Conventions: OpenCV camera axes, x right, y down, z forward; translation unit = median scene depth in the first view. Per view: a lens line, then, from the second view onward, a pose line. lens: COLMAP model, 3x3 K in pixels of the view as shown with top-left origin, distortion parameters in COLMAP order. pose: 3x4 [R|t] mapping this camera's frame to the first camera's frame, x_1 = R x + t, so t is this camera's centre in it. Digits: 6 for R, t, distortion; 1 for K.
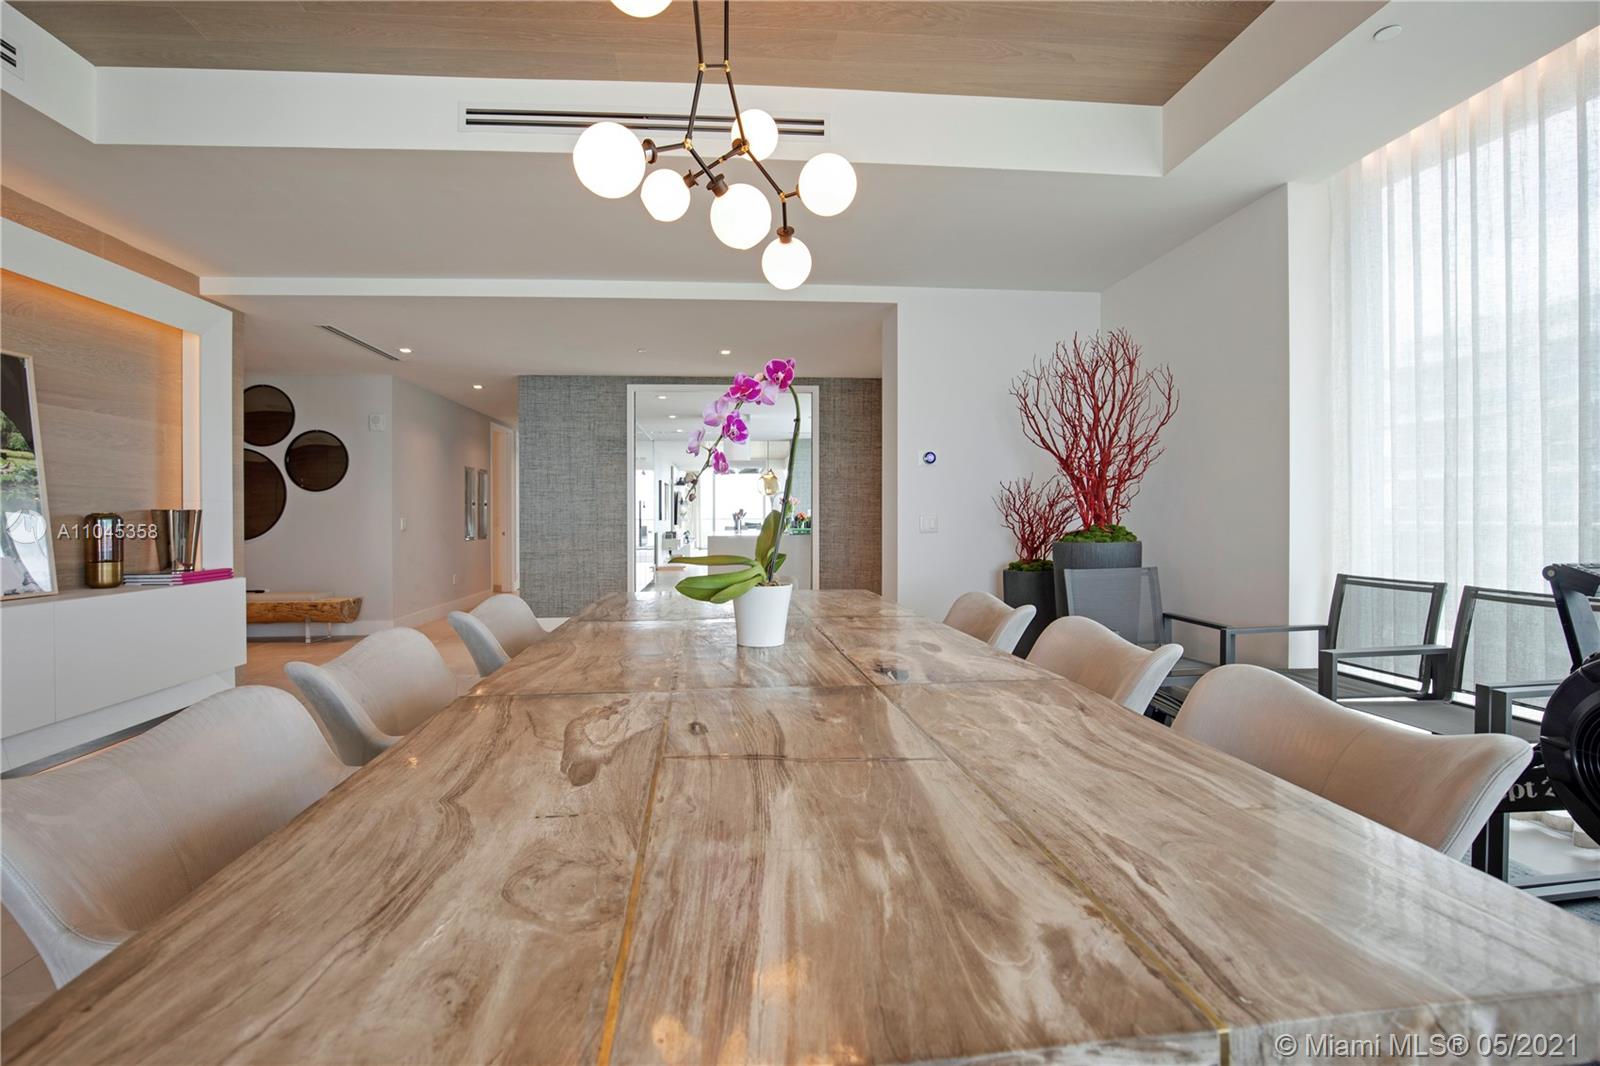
lens RADIAL K [[743.0, 0, 797.7], [0, 743.0, 526.7], [0, 0, 1]] dist [-0.027287, 0.001975]
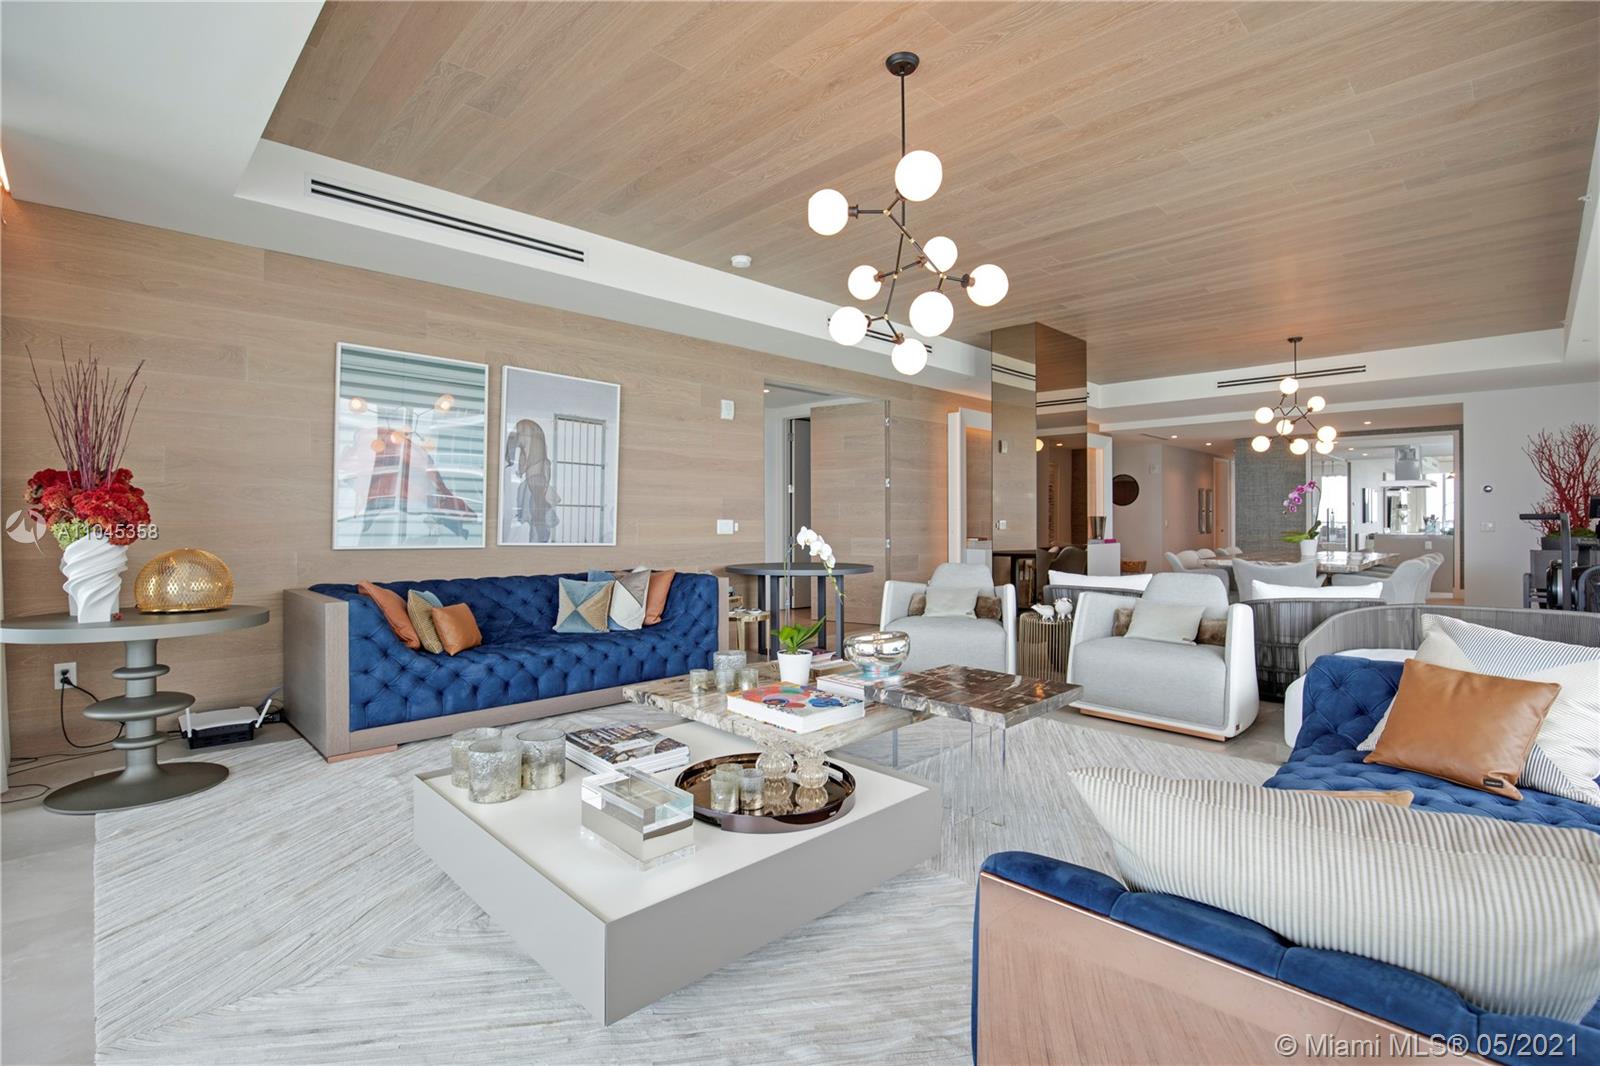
lens RADIAL K [[743.0, 0, 800.1], [0, 743.0, 525.3], [0, 0, 1]] dist [-0.027287, 0.001975]
pose [[0.629163, 0.014453, -0.777139, 0.322452], [-0.016784, 0.999847, 0.005007, 0.007679], [0.777092, 0.009893, 0.629309, -0.871613]]
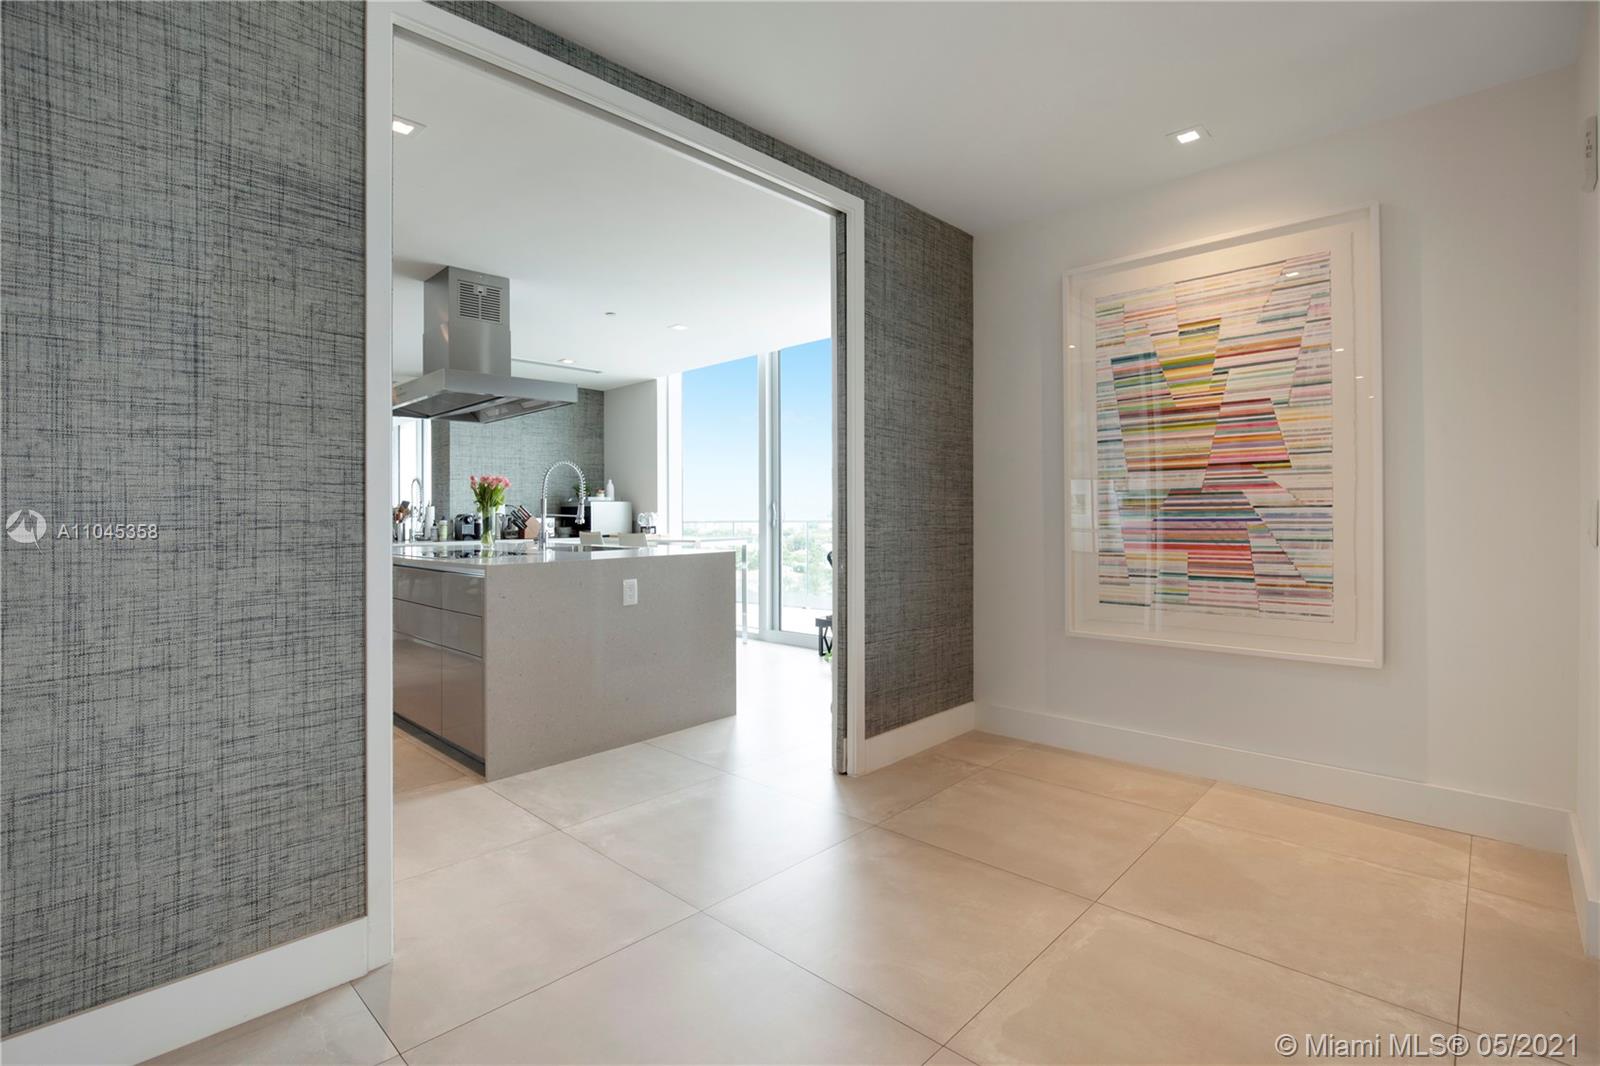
lens RADIAL K [[743.0, 0, 800.5], [0, 743.0, 519.7], [0, 0, 1]] dist [-0.027287, 0.001975]
pose [[0.758024, -0.006292, 0.652196, -0.279575], [0.010621, 0.999940, -0.002698, -0.008258], [-0.652140, 0.008972, 0.758045, 0.721827]]
